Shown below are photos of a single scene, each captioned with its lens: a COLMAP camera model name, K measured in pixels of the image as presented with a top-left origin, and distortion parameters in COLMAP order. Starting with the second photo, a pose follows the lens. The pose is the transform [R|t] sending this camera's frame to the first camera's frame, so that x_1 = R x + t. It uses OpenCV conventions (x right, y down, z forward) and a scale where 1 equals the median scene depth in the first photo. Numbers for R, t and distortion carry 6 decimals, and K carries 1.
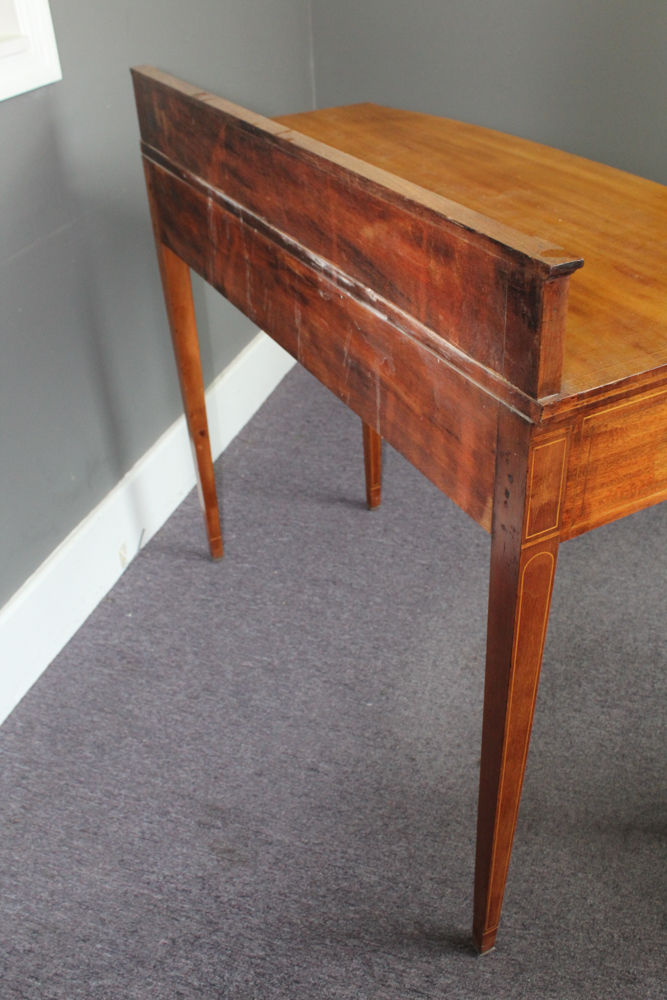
lens RADIAL K [[914.5, 0, 333.5], [0, 914.5, 500.0], [0, 0, 1]] dist [-0.138538, 0.125830]
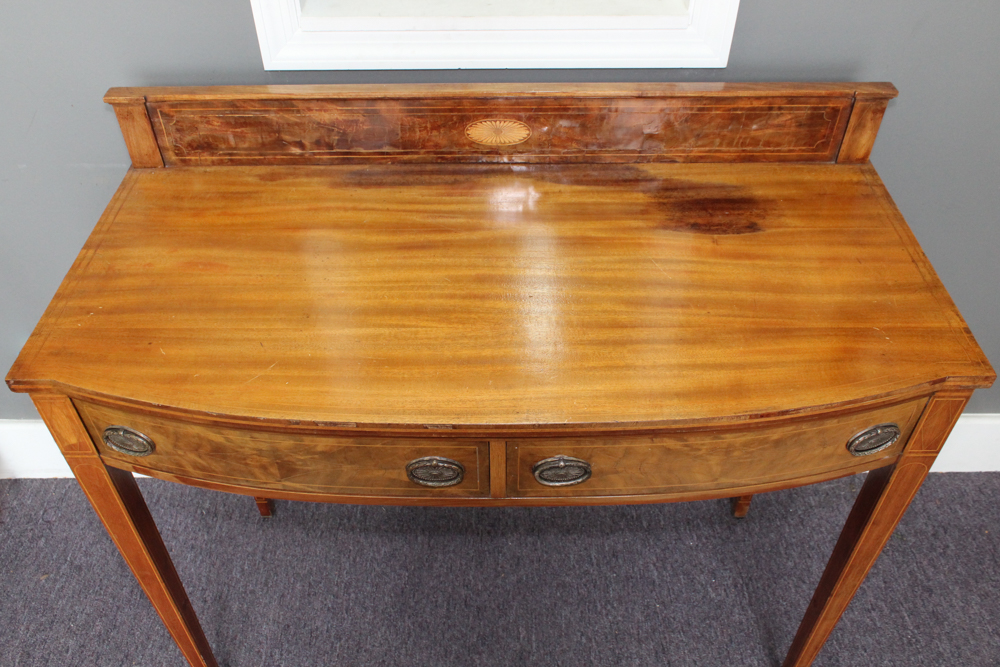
lens RADIAL K [[828.5, 0, 500.0], [0, 828.5, 333.5], [0, 0, 1]] dist [0.000320, 0.002874]
pose [[0.340206, 0.683205, -0.646135, 0.322308], [-0.553623, 0.700937, 0.449655, -0.550128], [0.760106, 0.204740, 0.616701, 0.415849]]
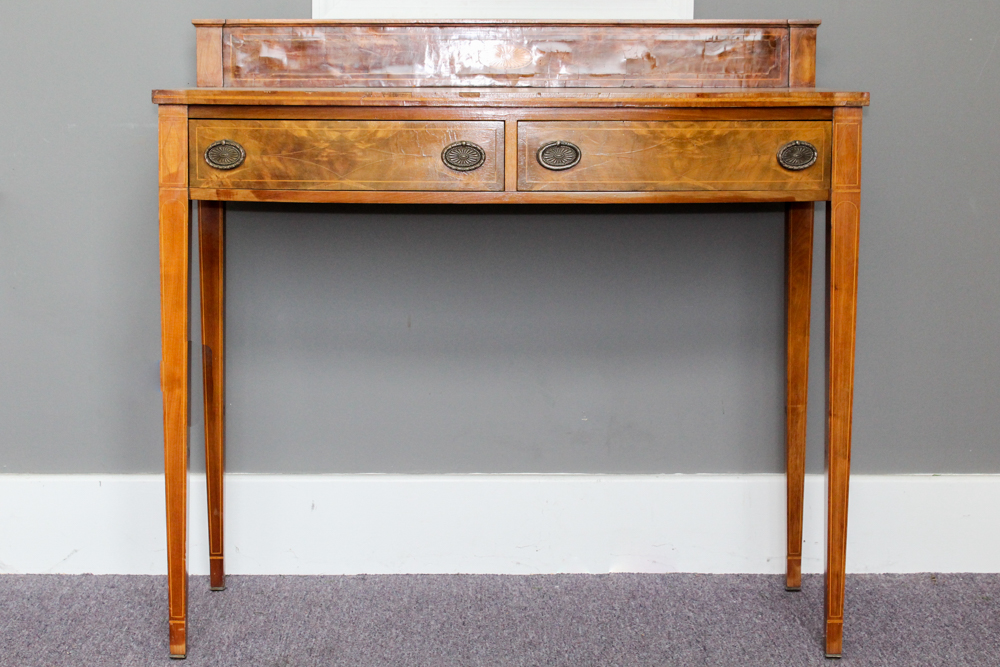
lens RADIAL K [[1880.5, 0, 500.0], [0, 1880.5, 333.5], [0, 0, 1]] dist [-0.042022, -0.151535]
pose [[0.352494, 0.185077, -0.917330, 1.761673], [-0.559090, 0.827726, -0.047838, 0.056472], [0.750444, 0.529732, 0.395243, 0.161317]]
